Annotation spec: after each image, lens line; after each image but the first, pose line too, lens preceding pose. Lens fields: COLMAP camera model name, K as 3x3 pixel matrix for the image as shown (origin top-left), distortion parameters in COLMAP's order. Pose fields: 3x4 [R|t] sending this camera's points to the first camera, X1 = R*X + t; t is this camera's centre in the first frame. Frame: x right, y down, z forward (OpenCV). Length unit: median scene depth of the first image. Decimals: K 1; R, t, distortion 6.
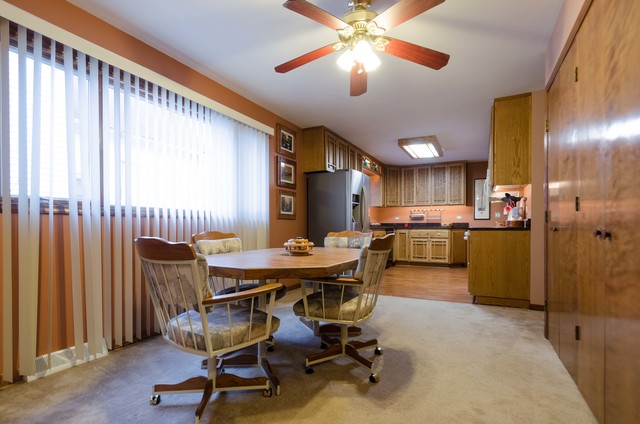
lens RADIAL K [[319.7, 0, 321.8], [0, 319.7, 229.8], [0, 0, 1]] dist [0.000133, 0.000030]
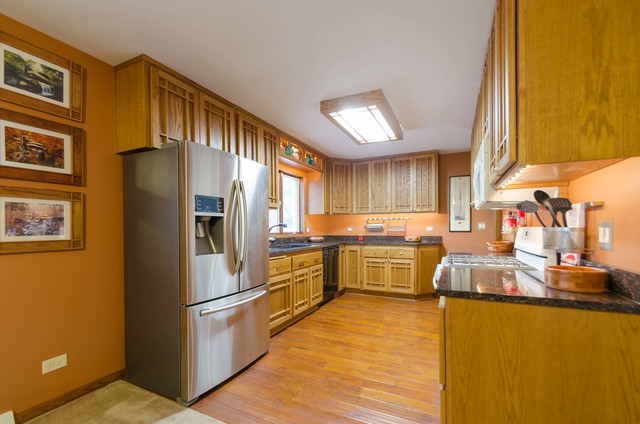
lens RADIAL K [[278.8, 0, 321.2], [0, 278.8, 230.8], [0, 0, 1]] dist [-0.002585, -0.000475]
pose [[0.999738, -0.005872, 0.022137, 0.170607], [0.005834, 0.999981, 0.001794, -0.037815], [-0.022147, -0.001664, 0.999753, 0.372617]]
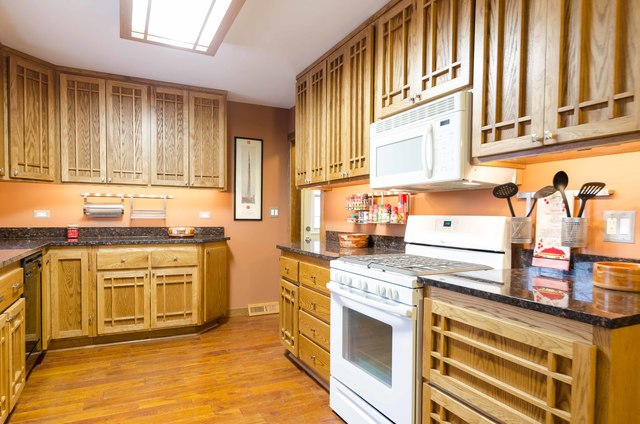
lens RADIAL K [[399.0, 0, 322.6], [0, 399.0, 230.3], [0, 0, 1]] dist [0.004513, 0.001046]
pose [[0.592748, -0.024157, 0.805026, 0.066716], [-0.004852, 0.999425, 0.033563, -0.038515], [-0.805374, -0.023800, 0.592290, 0.536181]]
